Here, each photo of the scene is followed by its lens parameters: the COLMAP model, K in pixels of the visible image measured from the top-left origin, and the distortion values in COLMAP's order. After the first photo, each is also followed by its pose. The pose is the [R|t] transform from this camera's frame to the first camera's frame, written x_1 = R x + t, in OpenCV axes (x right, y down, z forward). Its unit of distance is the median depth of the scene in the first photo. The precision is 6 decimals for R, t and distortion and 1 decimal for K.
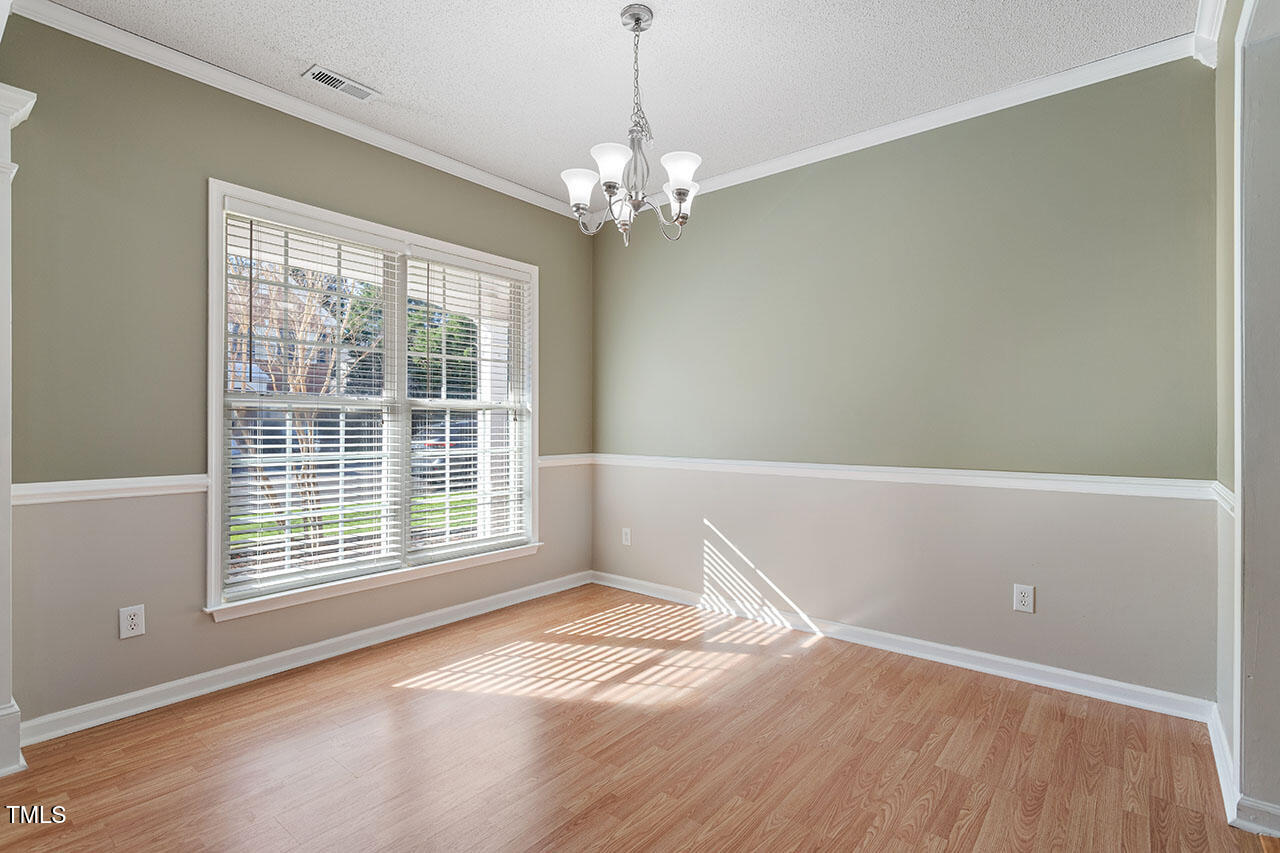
lens RADIAL K [[609.4, 0, 647.1], [0, 609.4, 425.5], [0, 0, 1]] dist [-0.022178, 0.022397]
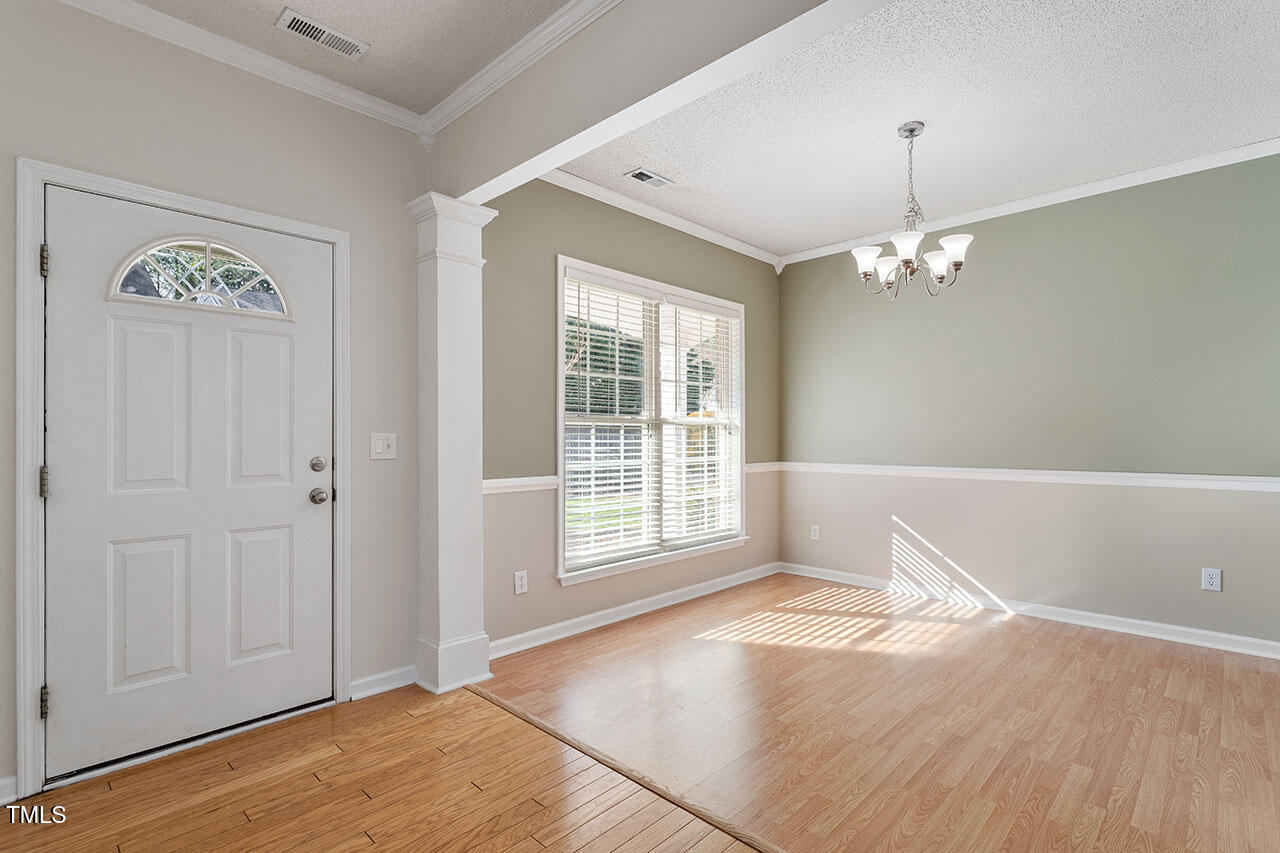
lens RADIAL K [[611.6, 0, 642.5], [0, 611.6, 440.5], [0, 0, 1]] dist [0.001548, 0.000840]
pose [[0.995948, -0.006914, -0.089668, -0.328882], [0.007066, 0.999974, 0.001379, 0.001461], [0.089656, -0.002007, 0.995971, -0.258896]]
